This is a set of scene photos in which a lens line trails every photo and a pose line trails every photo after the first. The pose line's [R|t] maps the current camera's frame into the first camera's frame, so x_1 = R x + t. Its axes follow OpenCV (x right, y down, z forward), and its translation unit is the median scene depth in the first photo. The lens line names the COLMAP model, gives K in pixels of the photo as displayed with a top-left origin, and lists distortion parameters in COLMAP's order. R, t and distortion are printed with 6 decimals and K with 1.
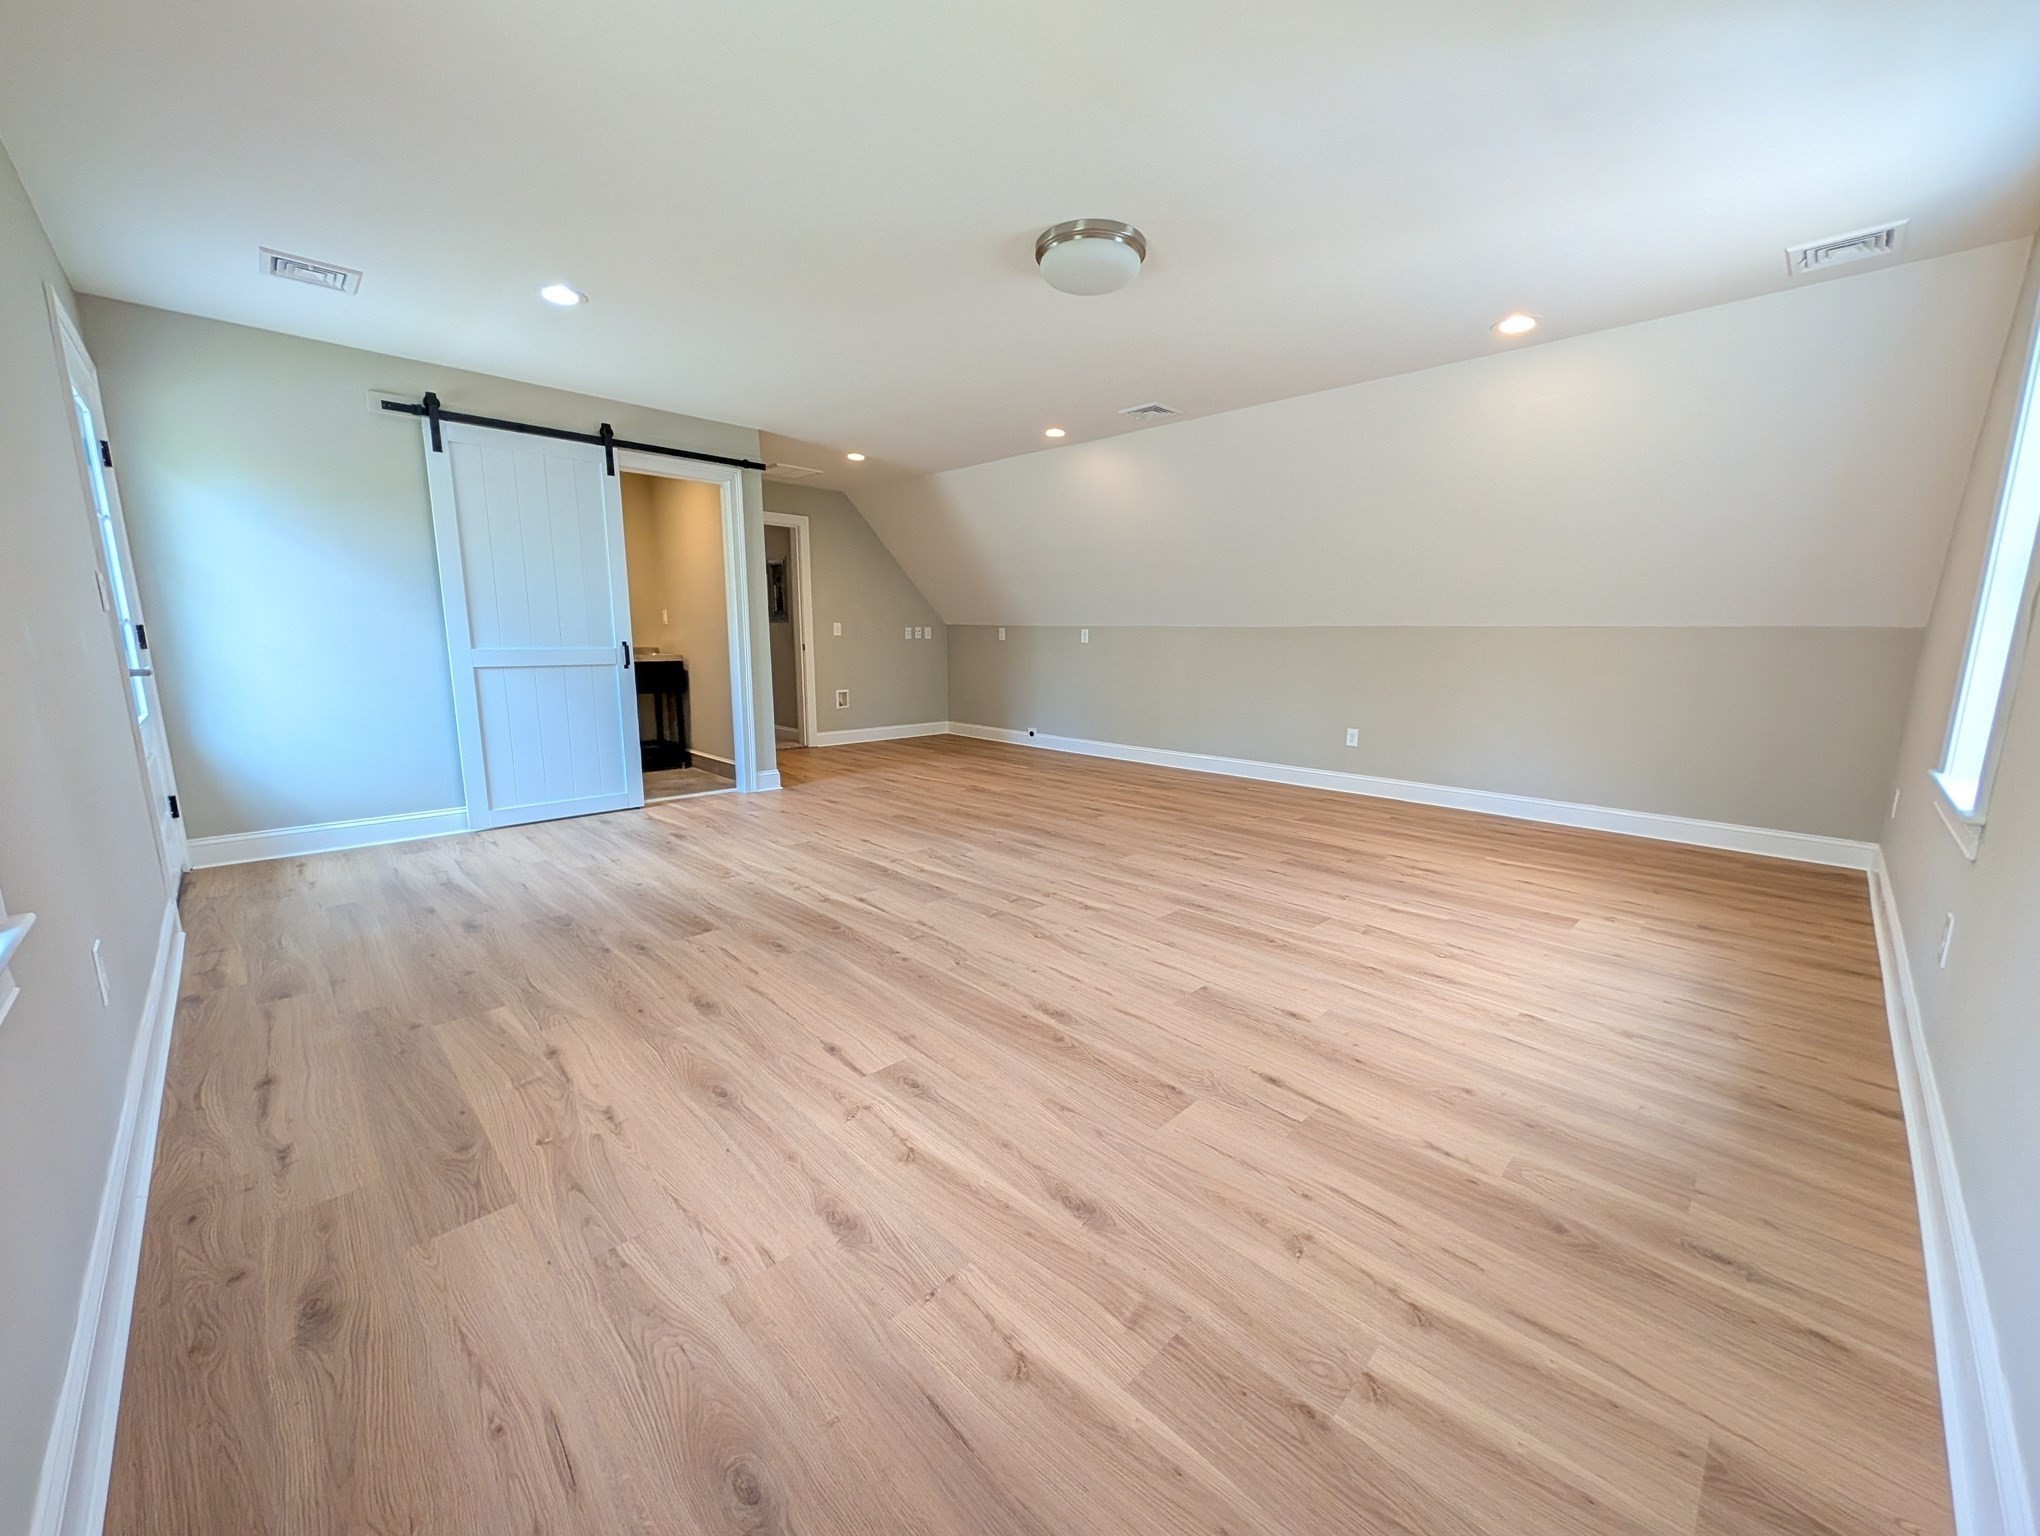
lens RADIAL K [[787.0, 0, 1021.1], [0, 787.0, 774.9], [0, 0, 1]] dist [-0.001428, -0.000145]
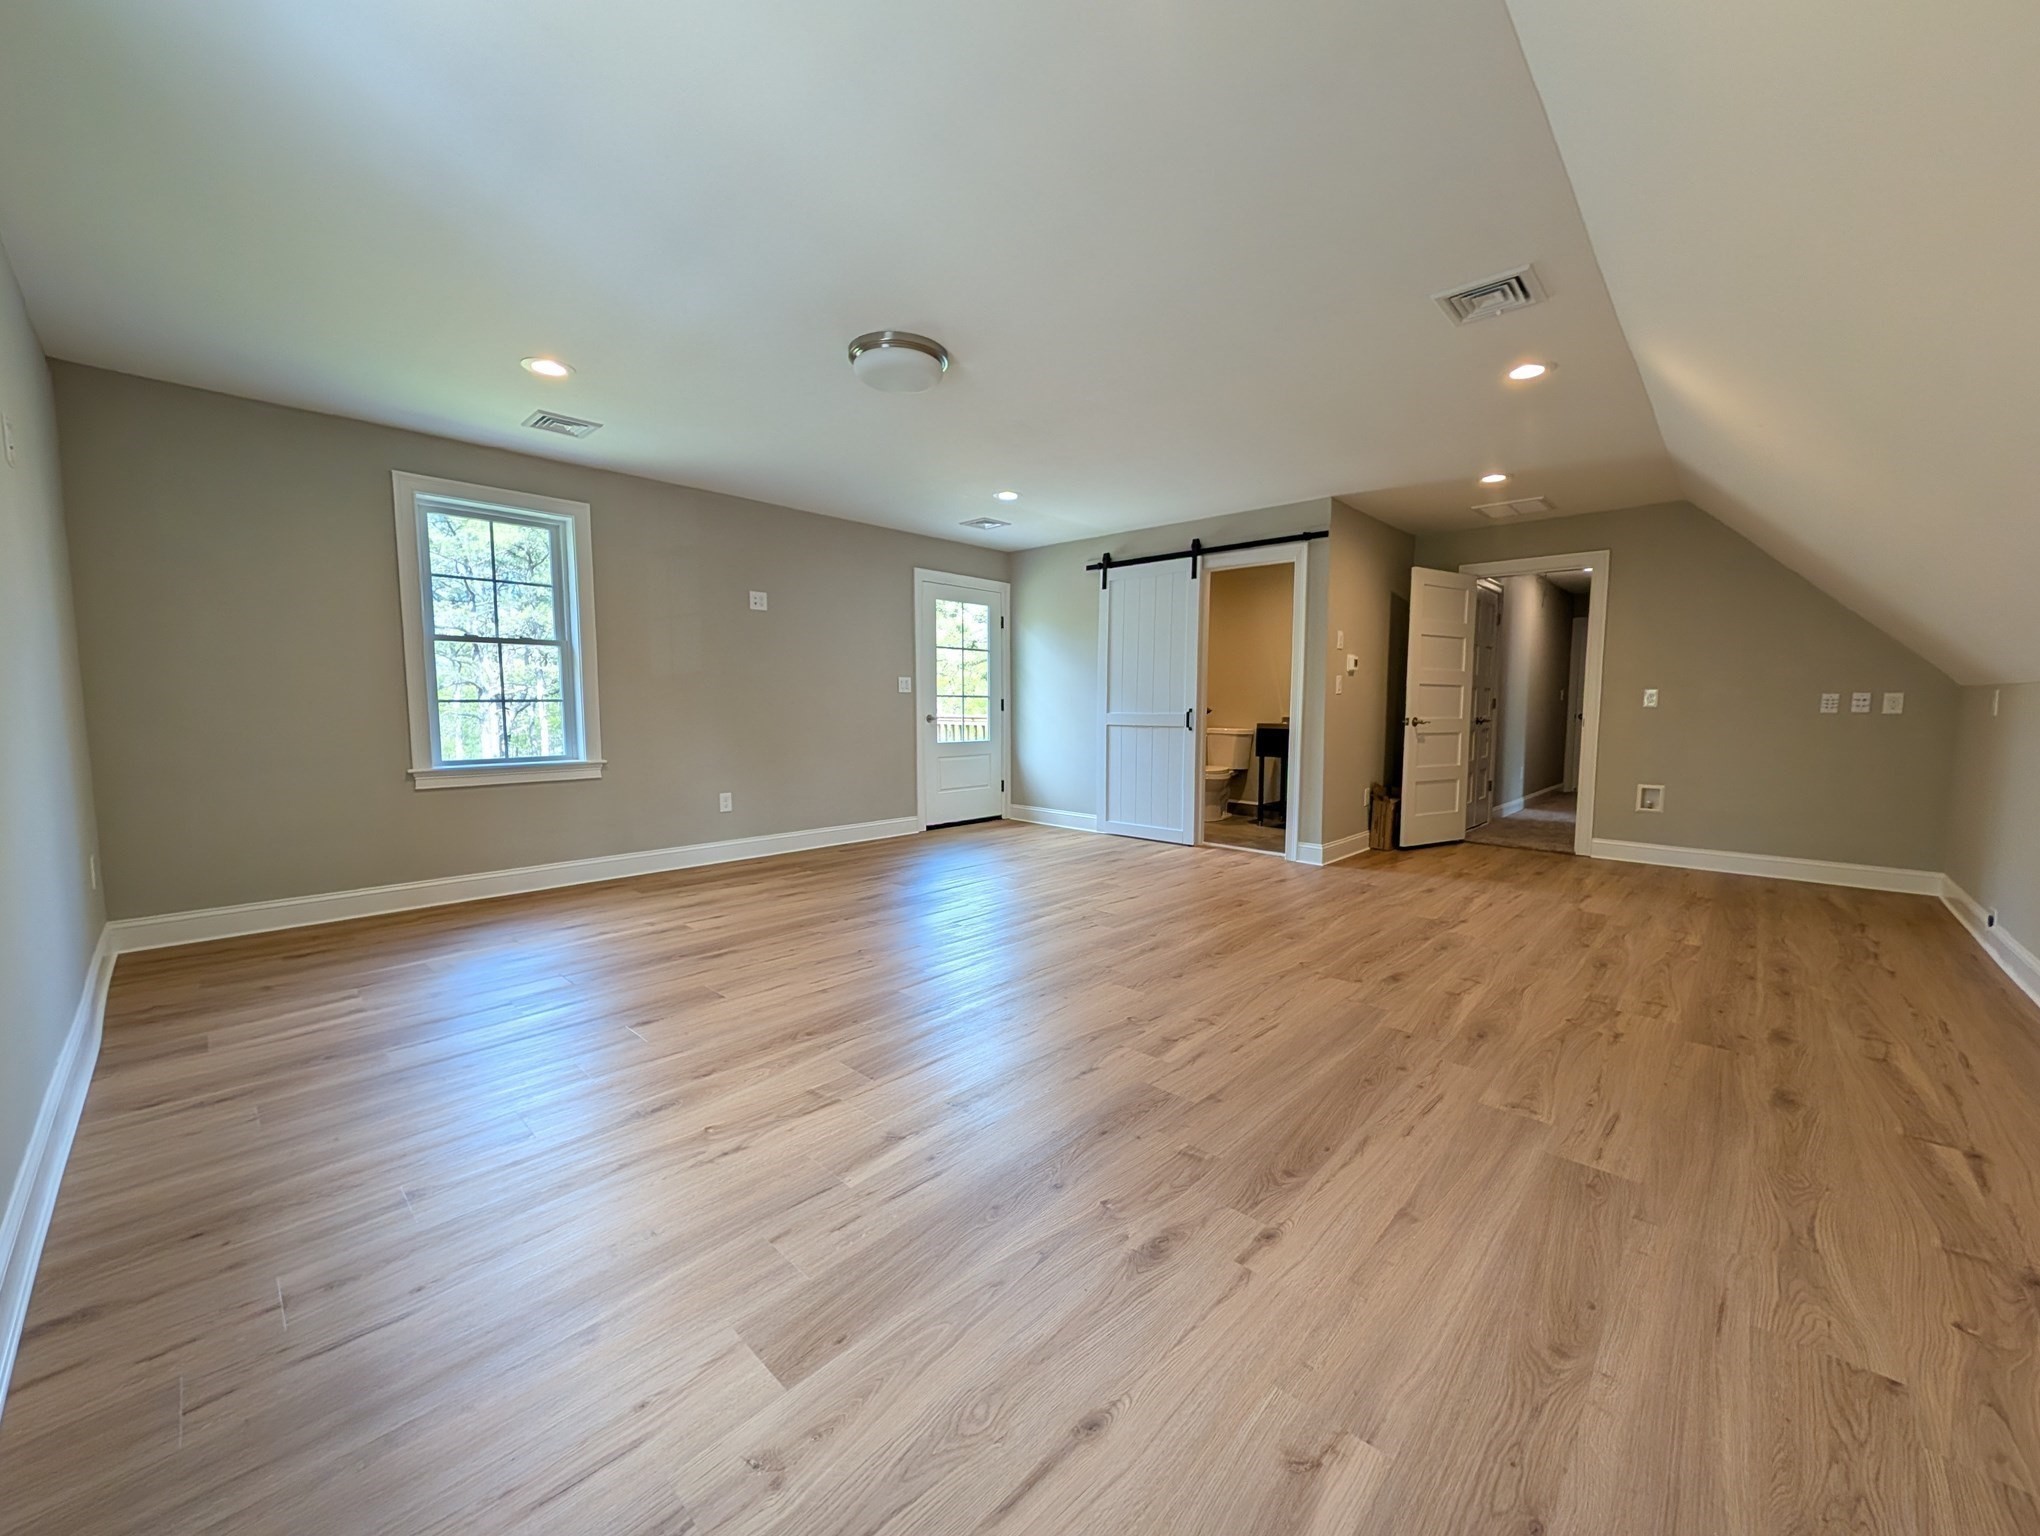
lens RADIAL K [[787.0, 0, 1024.4], [0, 787.0, 771.8], [0, 0, 1]] dist [-0.001428, -0.000145]
pose [[0.038837, 0.076821, -0.996288, 0.868583], [-0.181224, 0.981048, 0.068581, -0.132557], [0.982675, 0.177888, 0.052023, 0.837492]]
